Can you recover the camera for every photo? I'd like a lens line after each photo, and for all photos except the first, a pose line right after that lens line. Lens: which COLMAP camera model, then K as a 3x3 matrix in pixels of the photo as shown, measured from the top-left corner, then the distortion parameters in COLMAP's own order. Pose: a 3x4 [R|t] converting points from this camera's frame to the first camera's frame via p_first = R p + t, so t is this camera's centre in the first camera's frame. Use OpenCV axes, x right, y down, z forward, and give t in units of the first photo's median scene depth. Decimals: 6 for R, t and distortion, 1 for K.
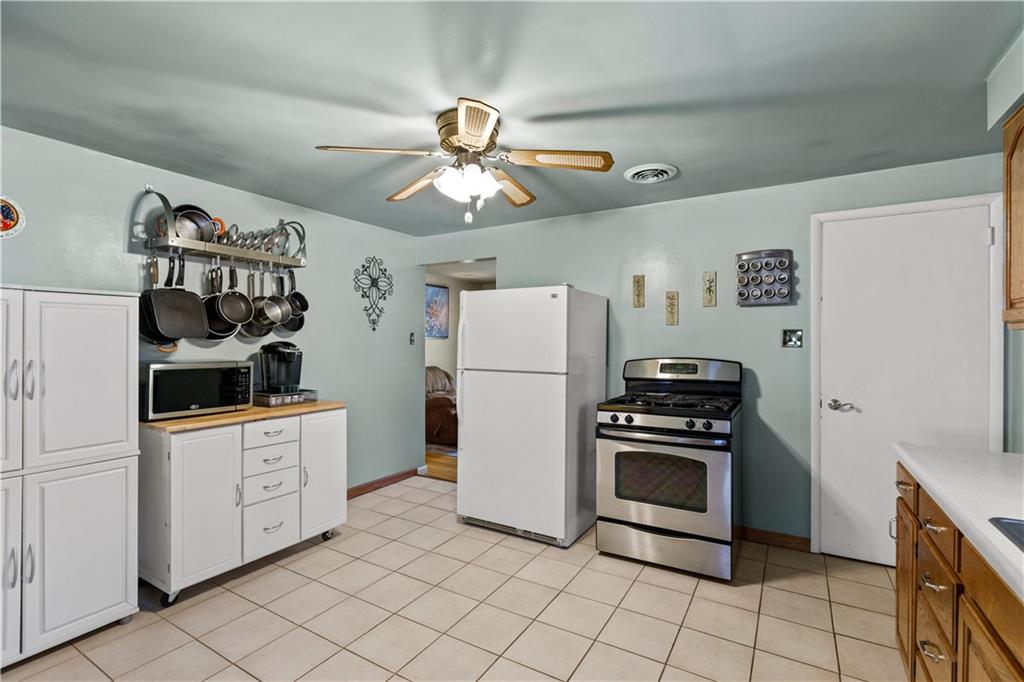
lens RADIAL K [[471.6, 0, 512.2], [0, 471.6, 340.4], [0, 0, 1]] dist [-0.002263, -0.001501]
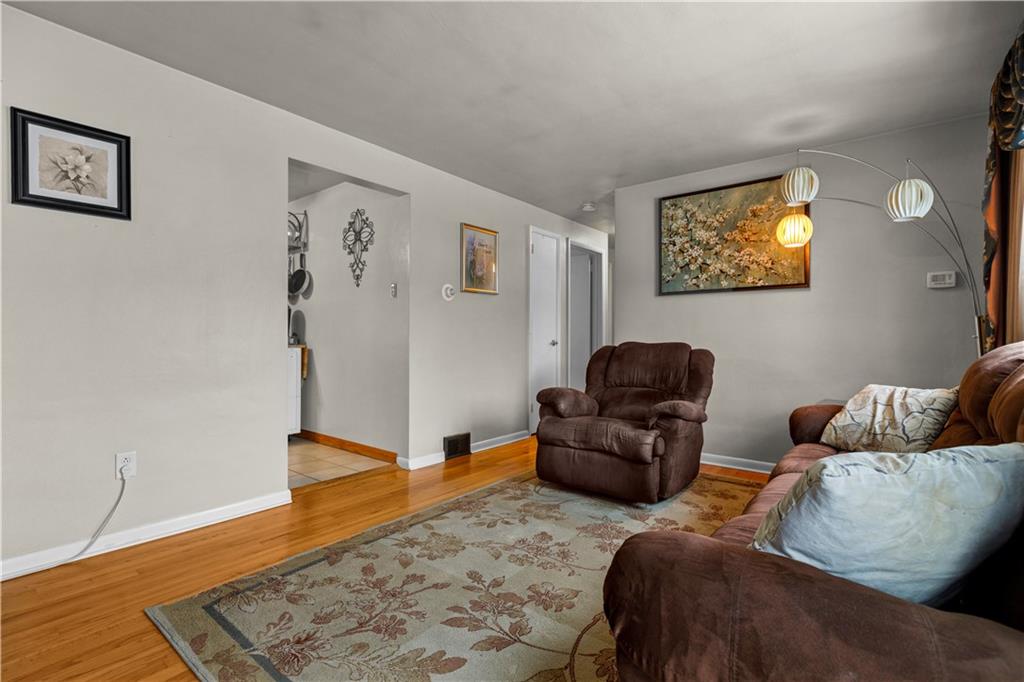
lens RADIAL K [[471.6, 0, 513.1], [0, 471.6, 335.9], [0, 0, 1]] dist [-0.002263, -0.001501]
pose [[-0.135727, -0.001199, -0.990746, 0.610539], [-0.006018, 0.999982, -0.000386, 0.078048], [0.990728, 0.005910, -0.135732, 1.435988]]
